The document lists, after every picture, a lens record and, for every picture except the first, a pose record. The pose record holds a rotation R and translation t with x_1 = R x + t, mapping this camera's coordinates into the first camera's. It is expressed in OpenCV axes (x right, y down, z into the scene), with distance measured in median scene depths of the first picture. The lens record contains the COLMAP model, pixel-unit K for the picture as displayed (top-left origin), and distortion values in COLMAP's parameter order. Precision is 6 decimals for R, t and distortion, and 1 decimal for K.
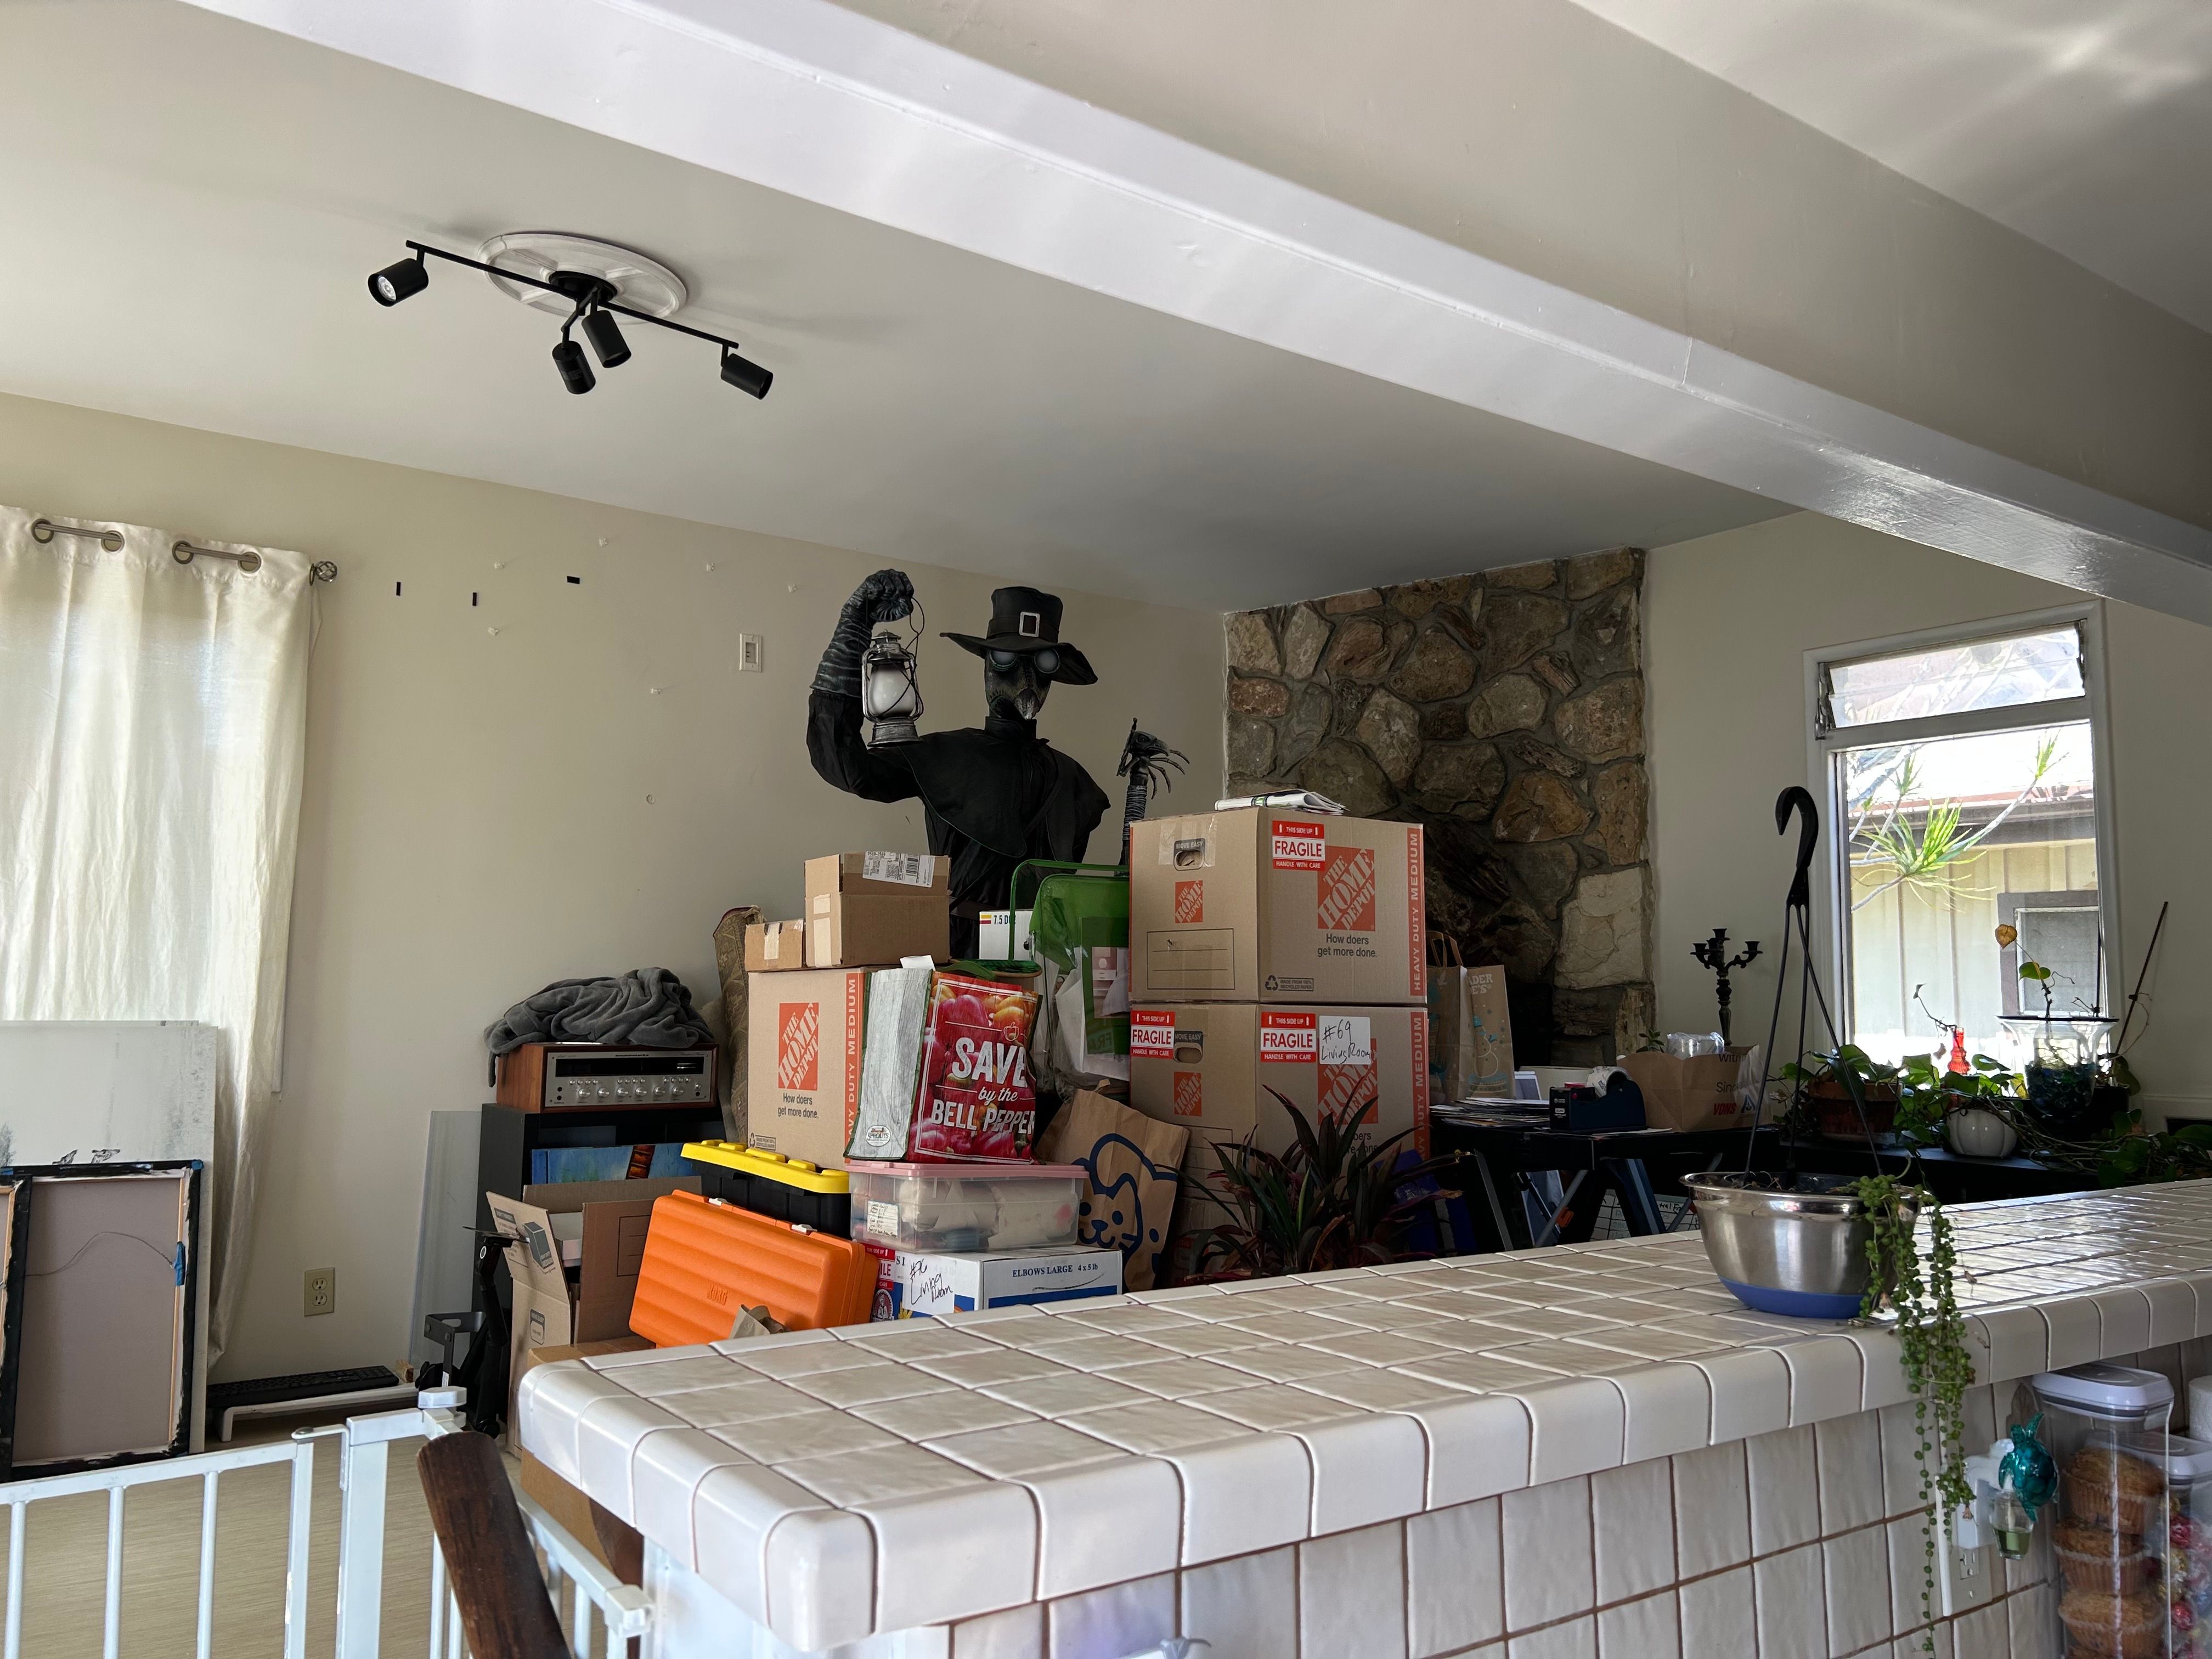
lens RADIAL K [[1655.9, 0, 1103.6], [0, 1655.9, 819.5], [0, 0, 1]] dist [0.058701, -0.067318]
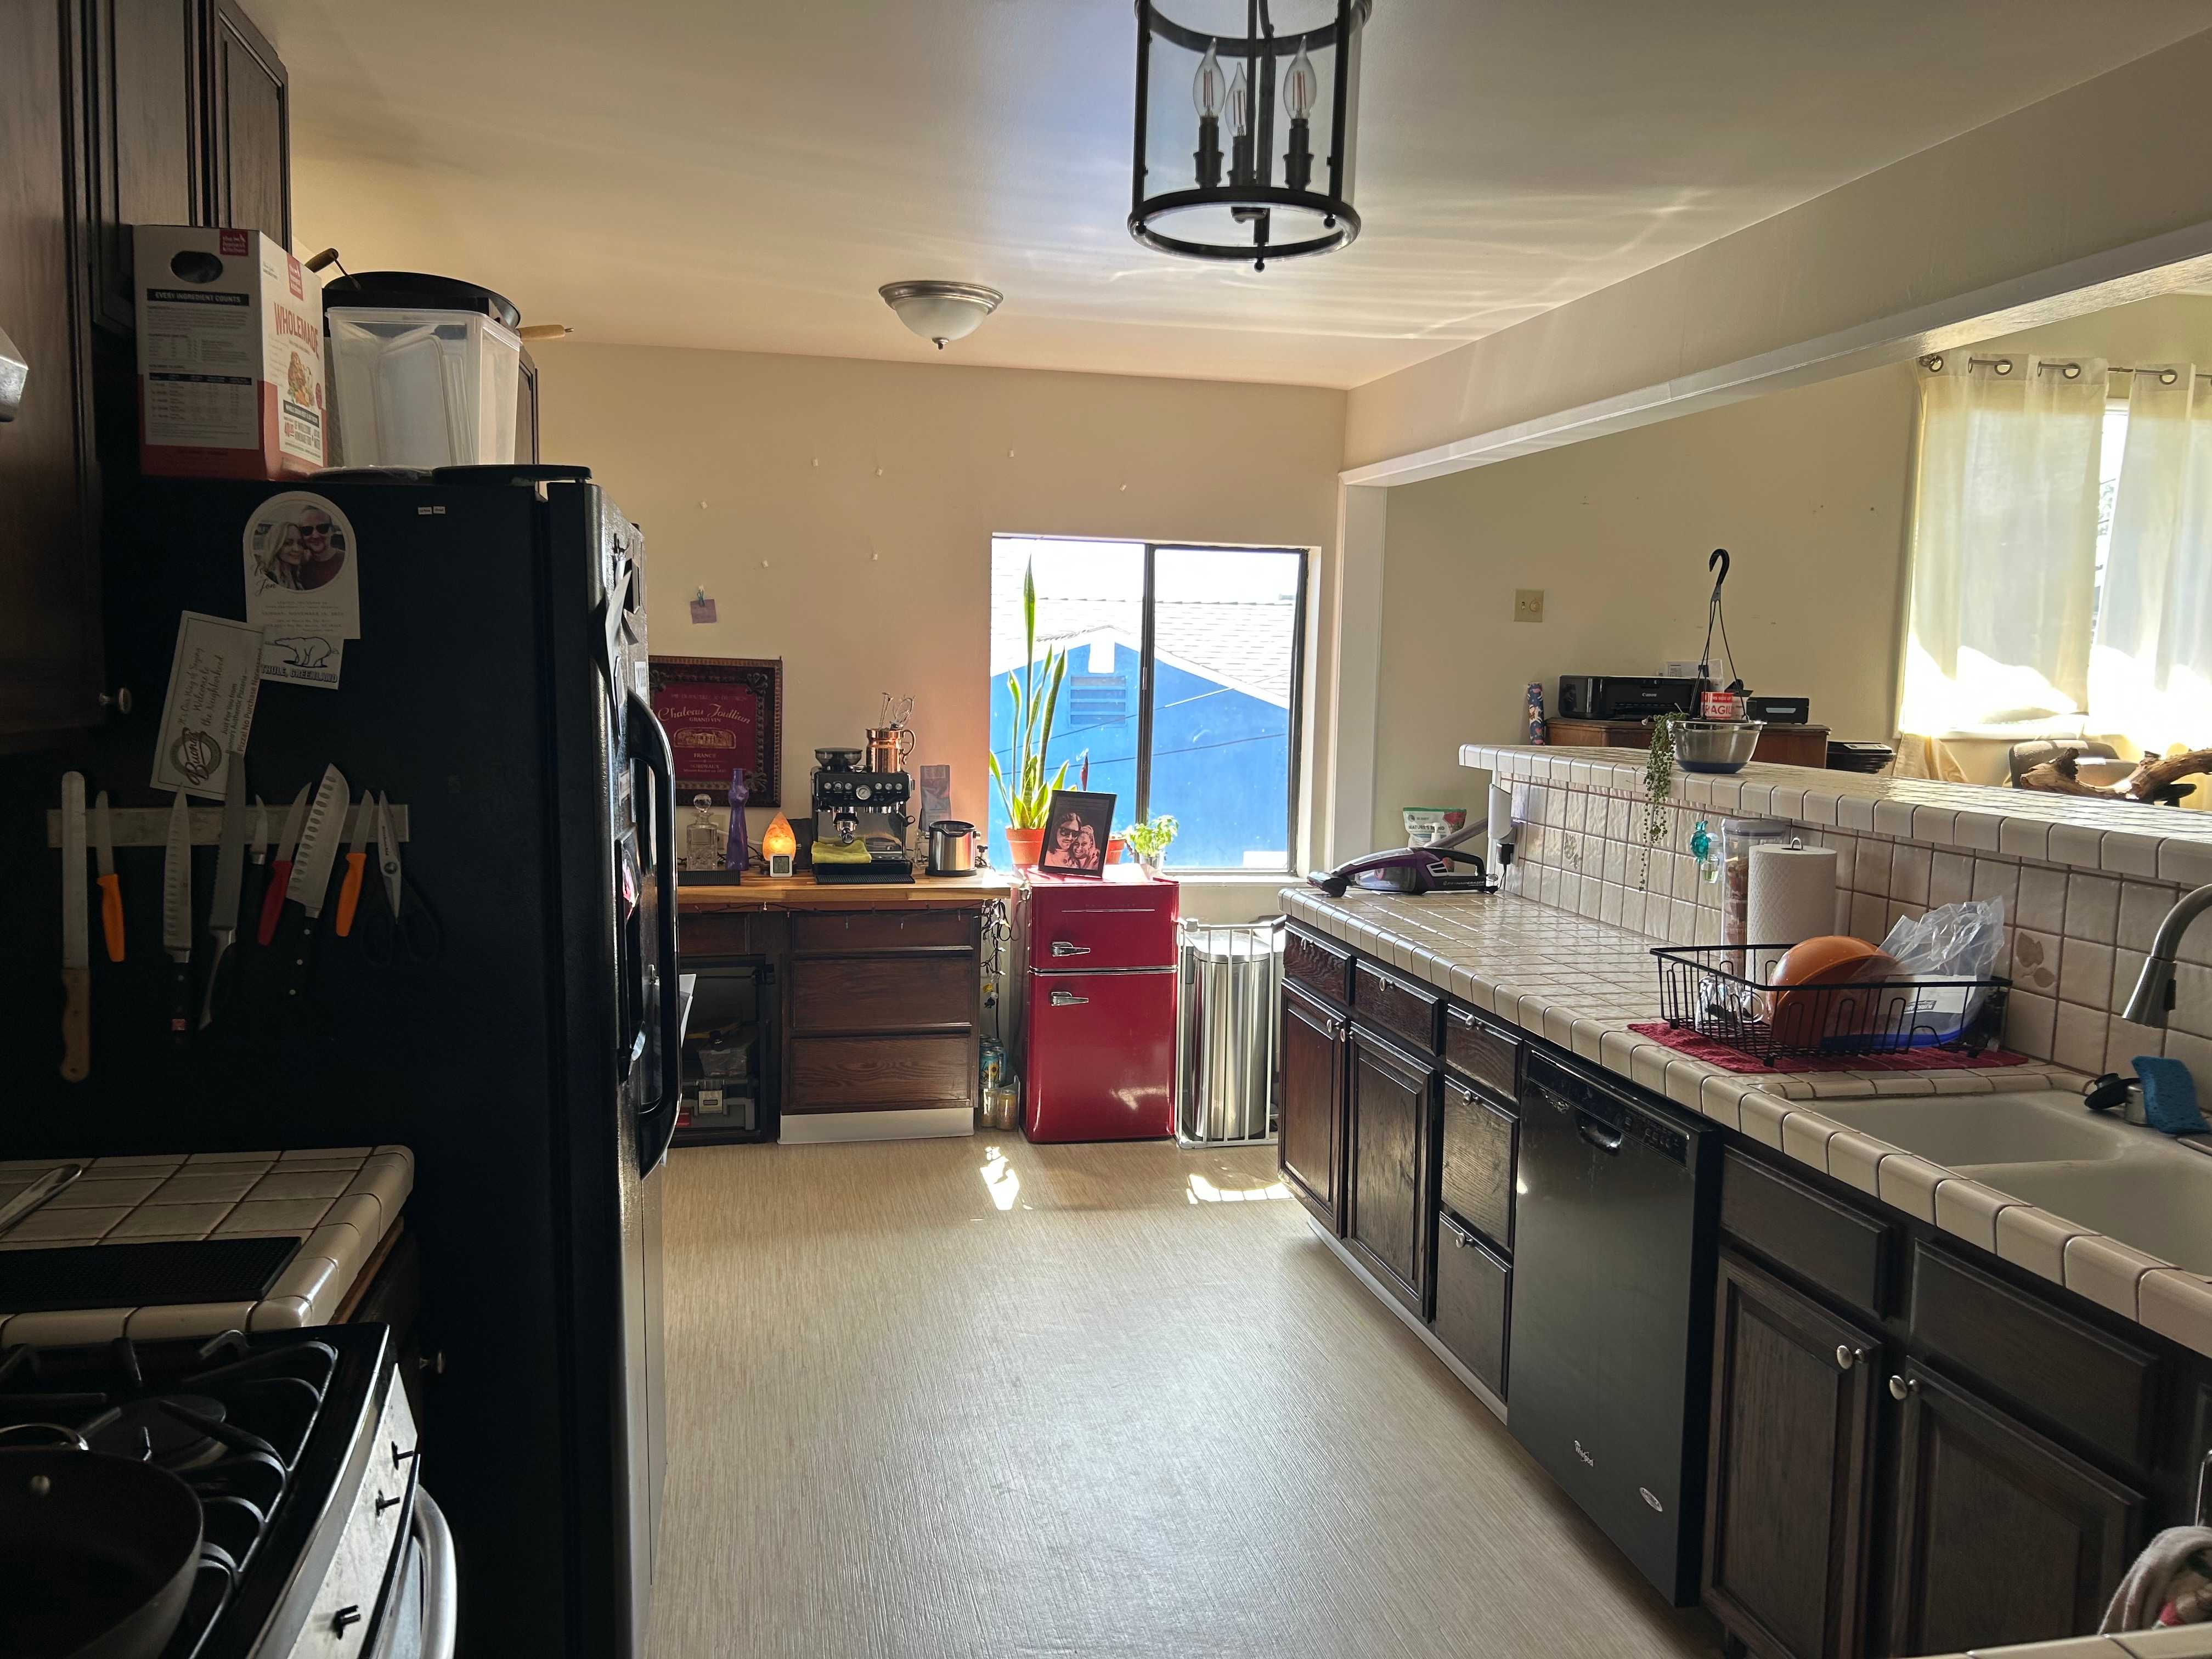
lens RADIAL K [[1655.9, 0, 1103.6], [0, 1655.9, 819.5], [0, 0, 1]] dist [0.058701, -0.067318]
pose [[-0.390960, 0.067418, -0.917935, 2.929971], [0.071382, 0.996531, 0.042788, 0.197417], [0.917636, -0.048796, -0.394416, 1.128690]]
